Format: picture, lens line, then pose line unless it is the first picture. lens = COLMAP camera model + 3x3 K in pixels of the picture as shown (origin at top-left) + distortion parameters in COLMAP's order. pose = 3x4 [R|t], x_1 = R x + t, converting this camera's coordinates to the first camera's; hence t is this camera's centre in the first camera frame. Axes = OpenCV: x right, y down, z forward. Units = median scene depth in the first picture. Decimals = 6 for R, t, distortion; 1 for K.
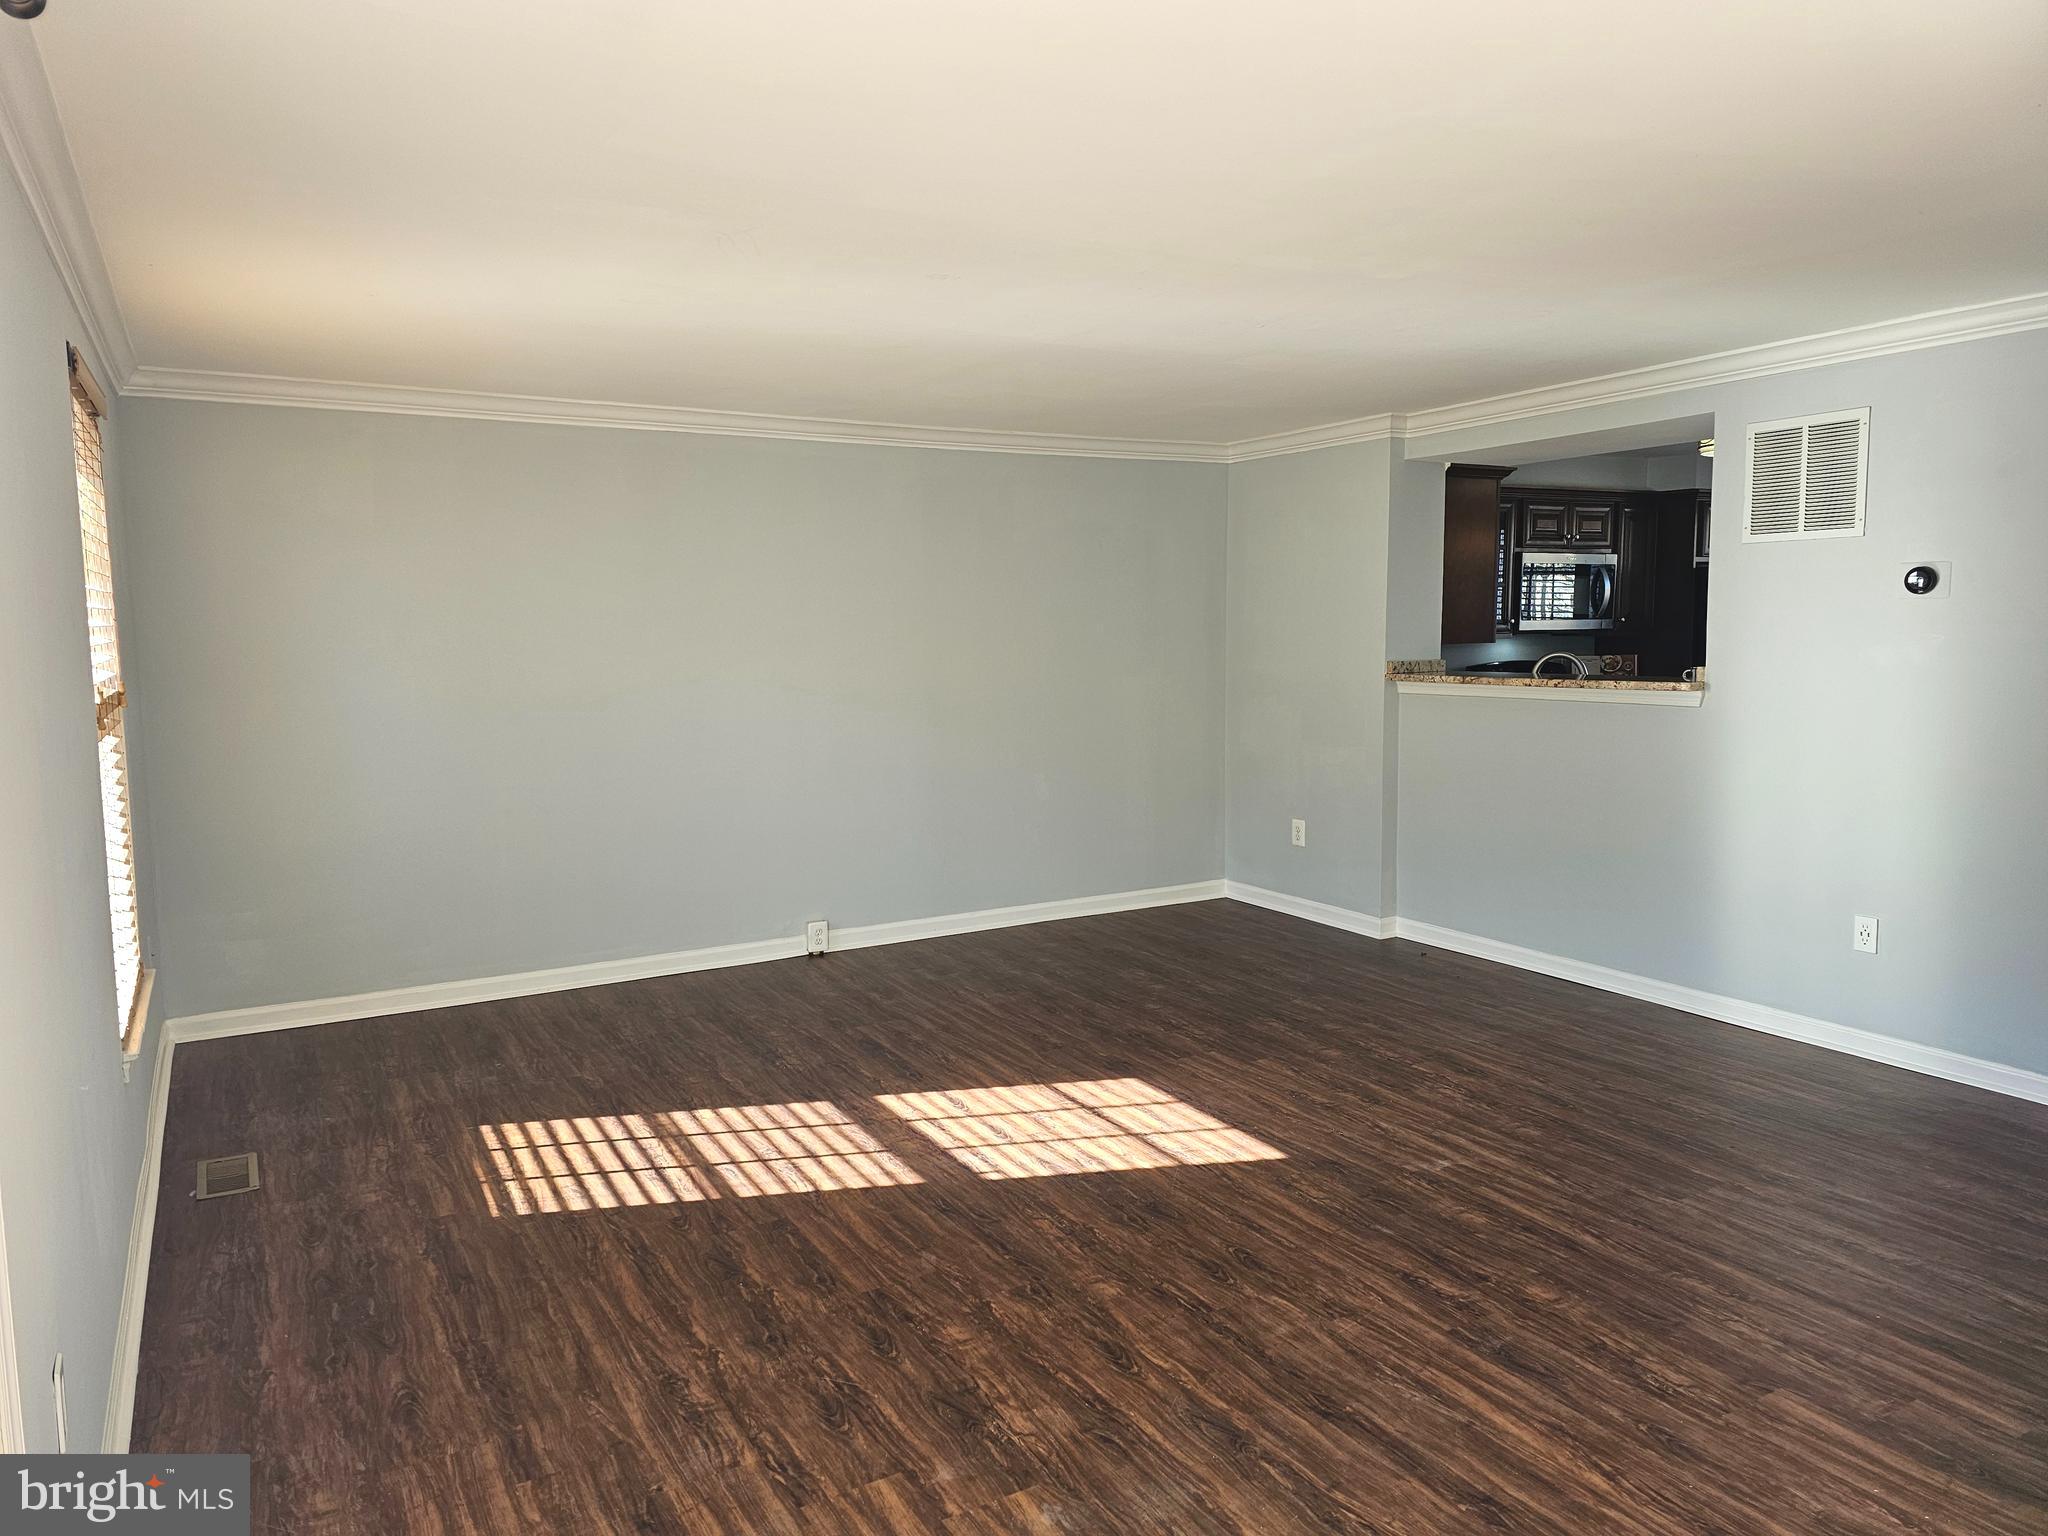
lens RADIAL K [[1364.6, 0, 1005.5], [0, 1364.6, 760.4], [0, 0, 1]] dist [0.062458, -0.042661]
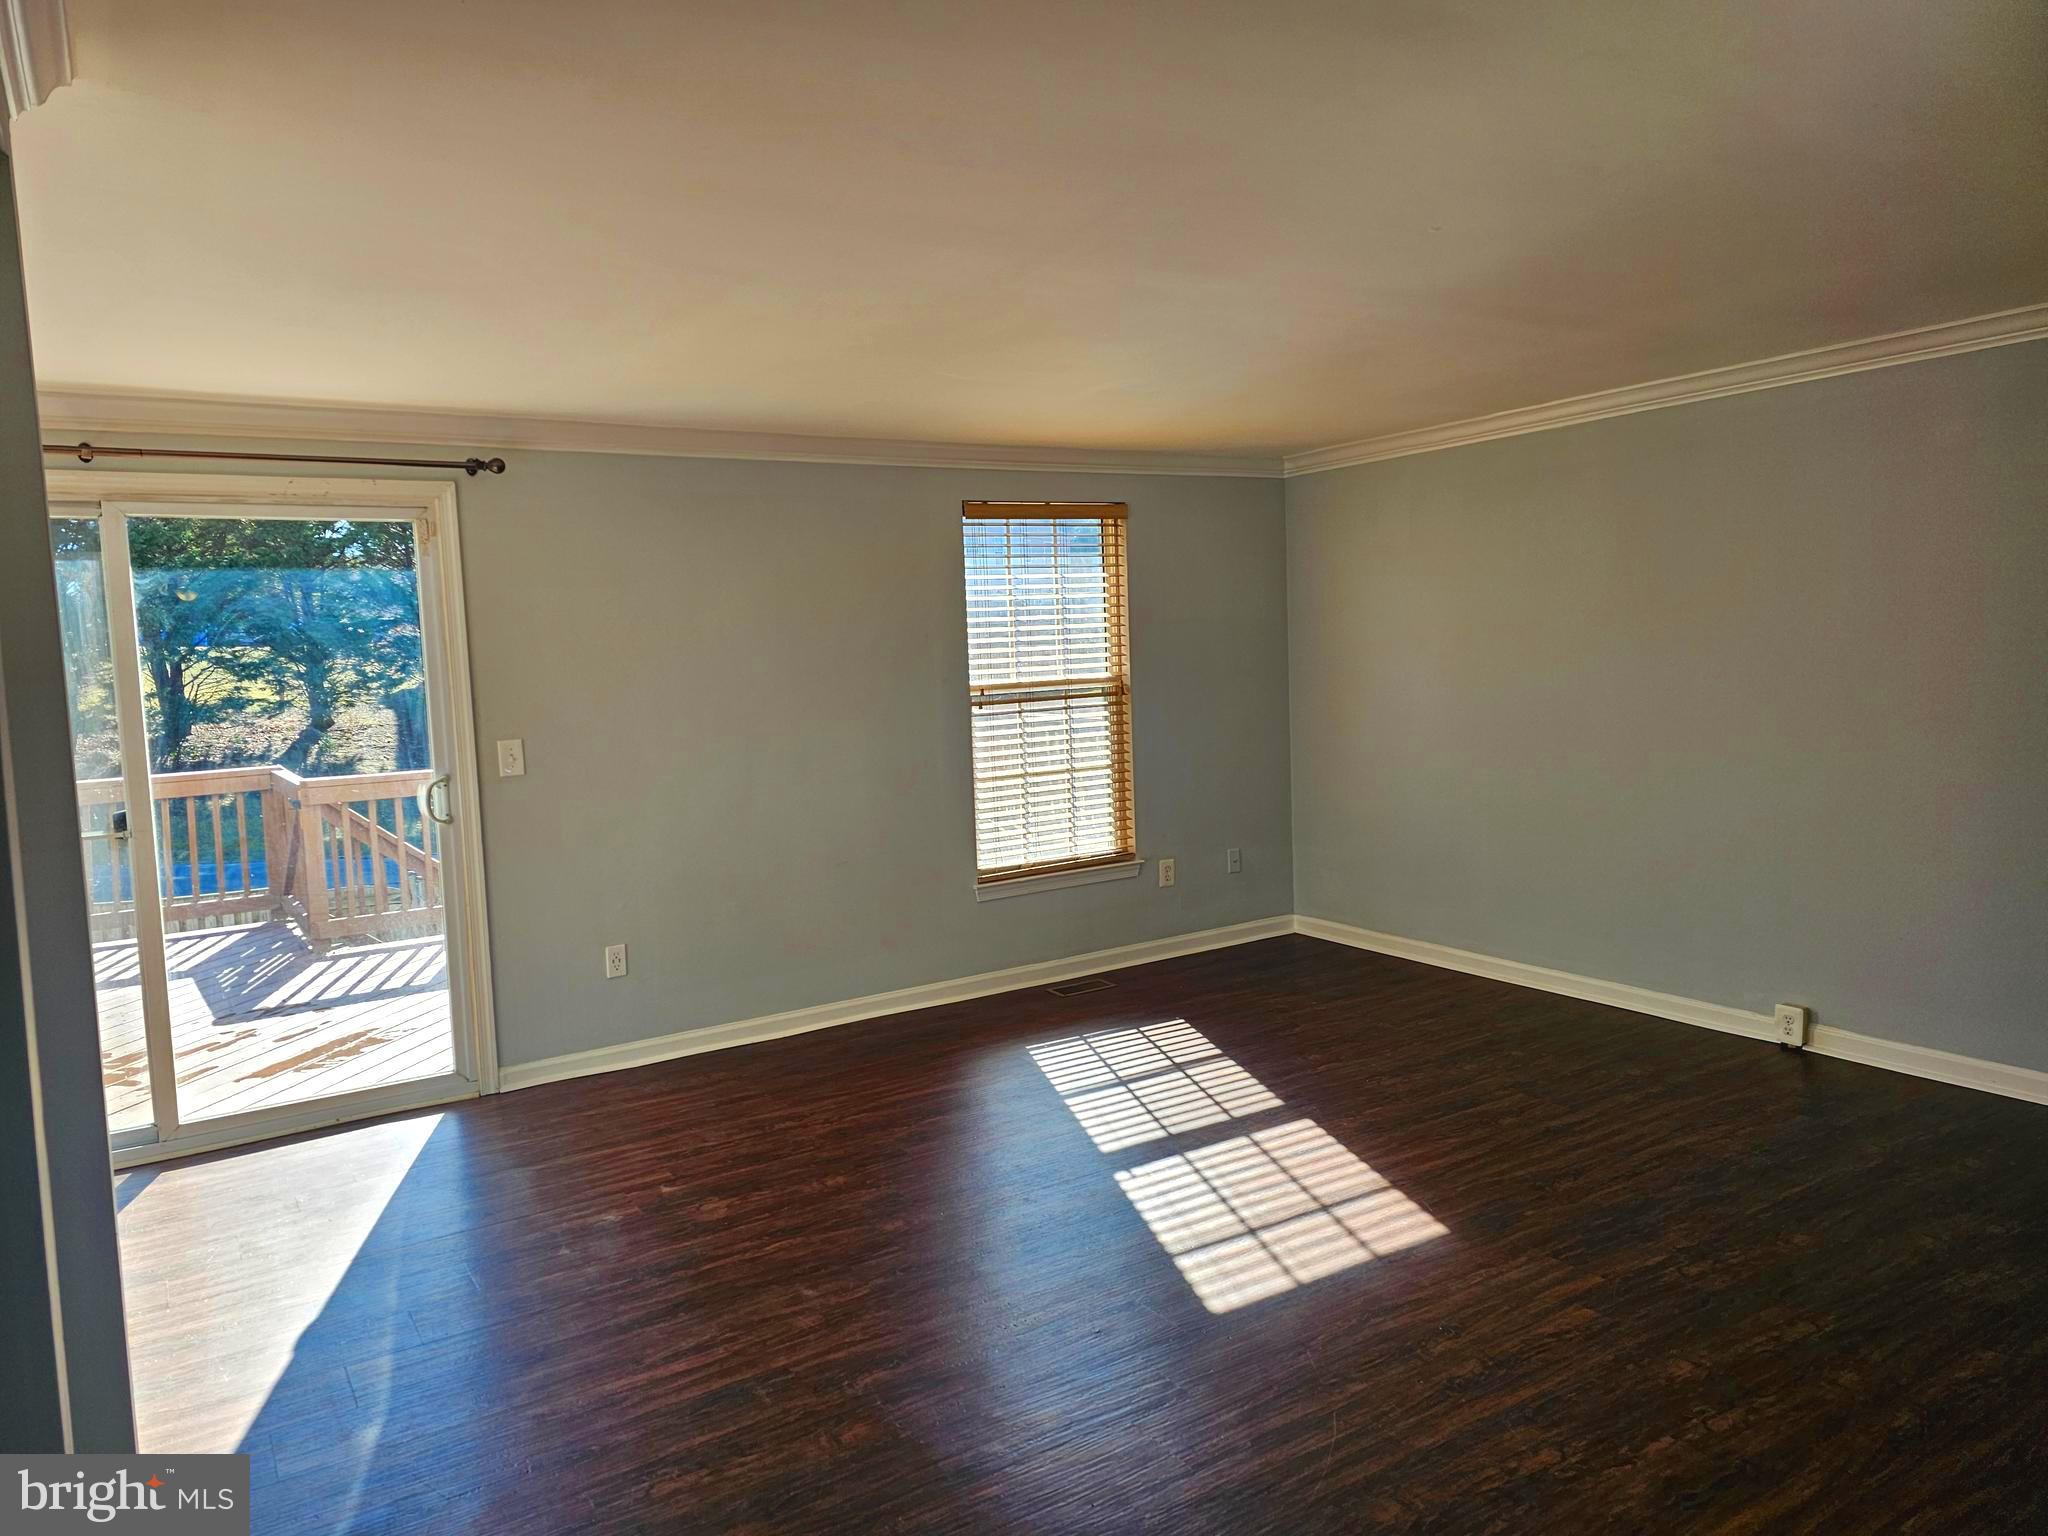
lens RADIAL K [[1364.6, 0, 1018.3], [0, 1364.6, 751.5], [0, 0, 1]] dist [0.062458, -0.042661]
pose [[0.054937, 0.092666, -0.994181, 0.912493], [-0.067941, 0.993723, 0.088869, -0.100062], [0.996176, 0.062663, 0.060888, 0.756724]]
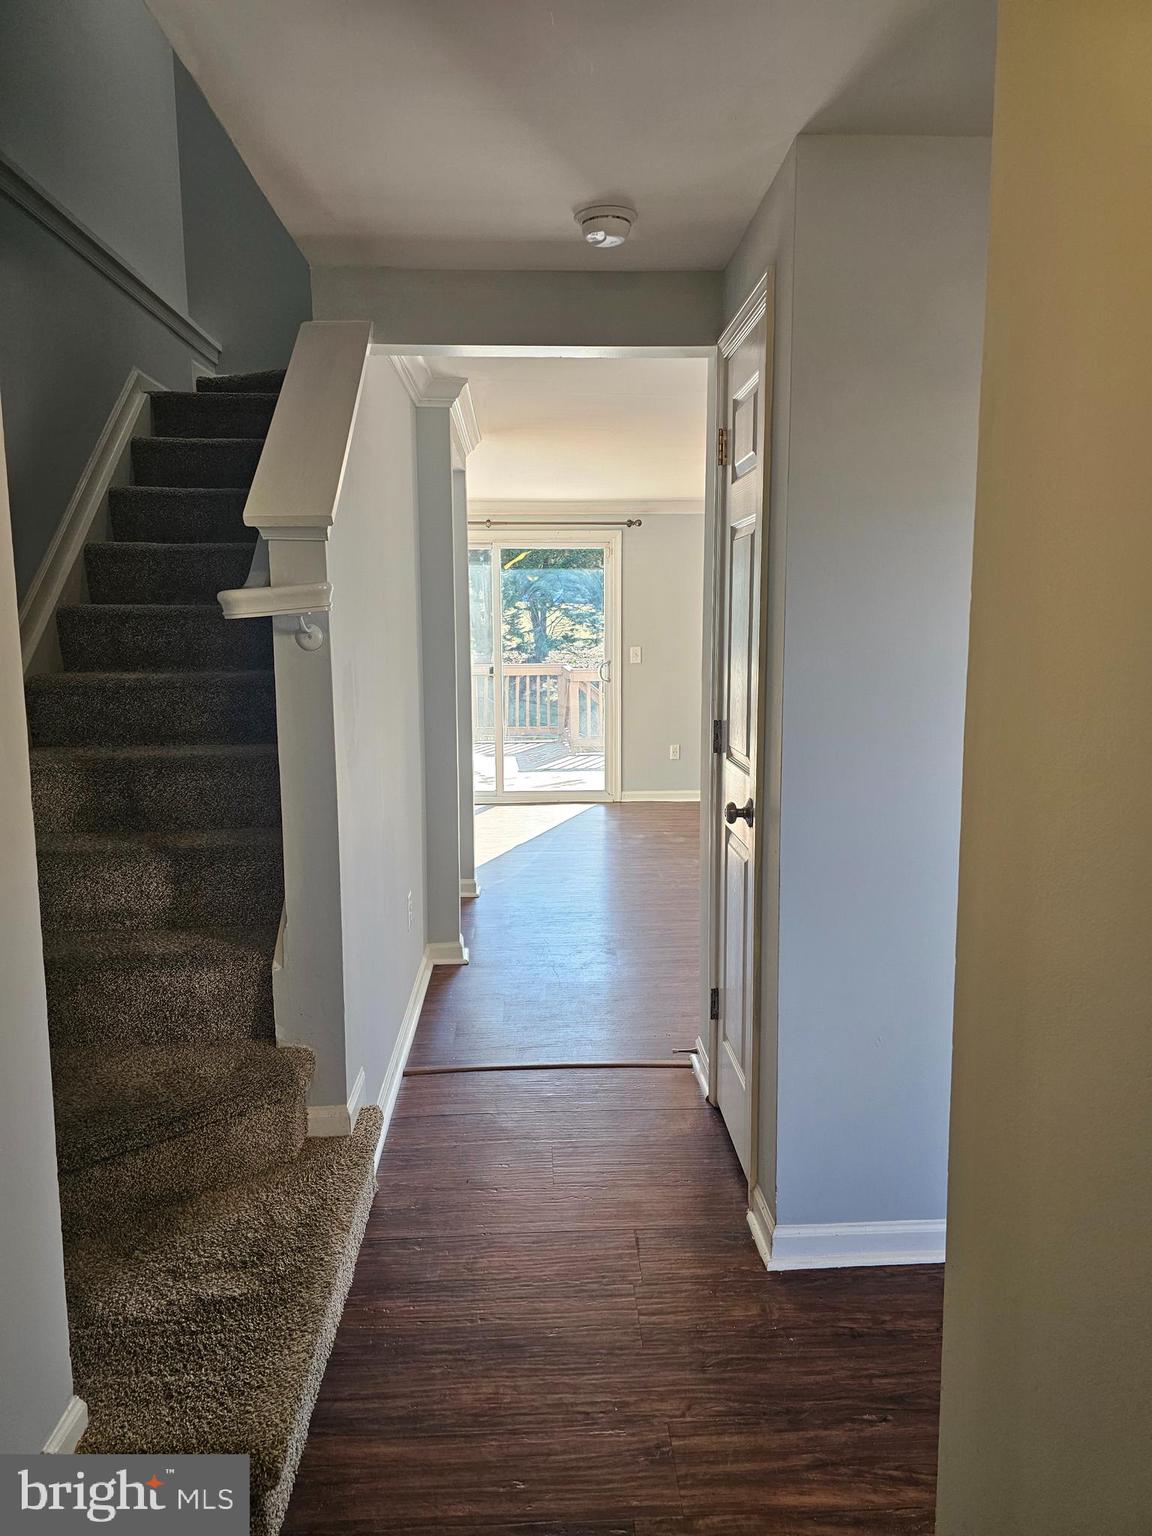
lens RADIAL K [[1023.5, 0, 574.1], [0, 1023.5, 780.4], [0, 0, 1]] dist [0.062458, -0.042661]
pose [[-0.447604, 0.155028, -0.880691, 1.319560], [-0.085608, 0.972906, 0.214770, -0.129391], [0.890125, 0.171526, -0.422205, 1.028879]]
